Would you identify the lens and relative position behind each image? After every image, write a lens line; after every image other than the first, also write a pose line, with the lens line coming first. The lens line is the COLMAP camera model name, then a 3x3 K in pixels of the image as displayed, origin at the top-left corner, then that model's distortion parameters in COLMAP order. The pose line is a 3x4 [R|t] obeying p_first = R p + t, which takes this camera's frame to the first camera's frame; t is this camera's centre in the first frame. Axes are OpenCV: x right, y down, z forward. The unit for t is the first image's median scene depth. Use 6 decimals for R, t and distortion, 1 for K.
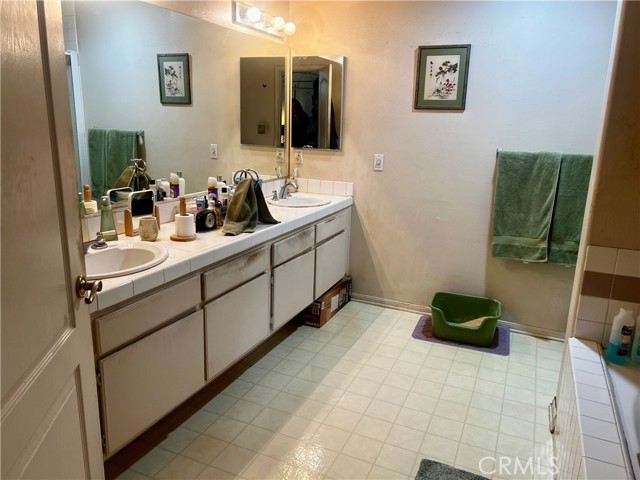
lens RADIAL K [[482.5, 0, 318.7], [0, 482.5, 241.1], [0, 0, 1]] dist [0.049573, -0.055027]
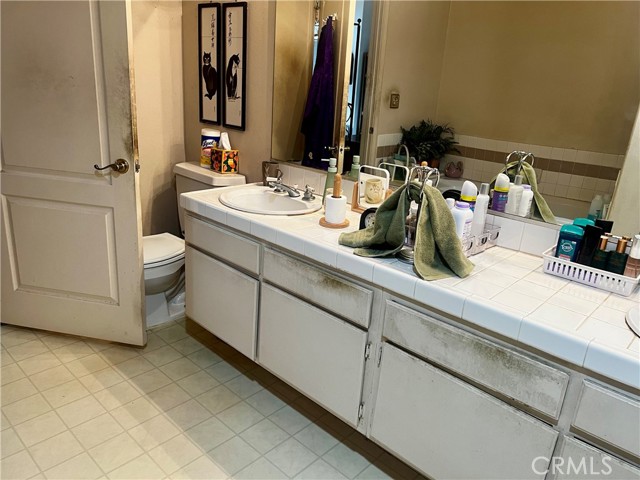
lens RADIAL K [[482.5, 0, 319.8], [0, 482.5, 237.0], [0, 0, 1]] dist [0.049573, -0.055027]
pose [[-0.318896, 0.239974, -0.916907, 0.477651], [-0.308302, 0.888539, 0.339776, -0.249306], [0.896245, 0.391038, -0.209367, 1.101218]]
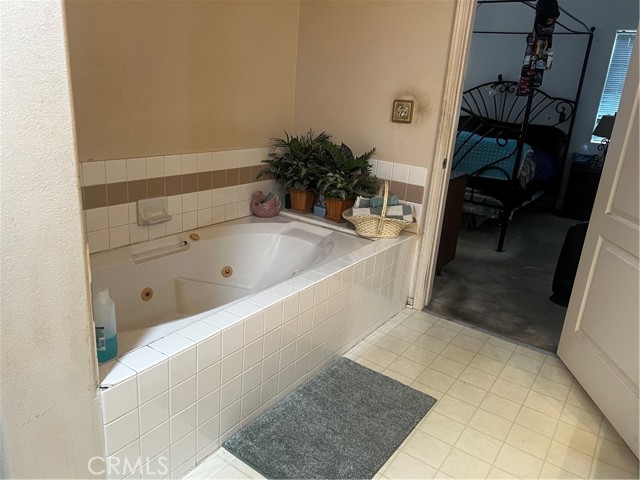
lens RADIAL K [[482.5, 0, 320.2], [0, 482.5, 238.4], [0, 0, 1]] dist [0.049573, -0.055027]
pose [[-0.977012, -0.154063, 0.147348, 0.157877], [-0.053903, 0.847251, 0.528451, -0.269740], [-0.206255, 0.508361, -0.836079, 1.208989]]
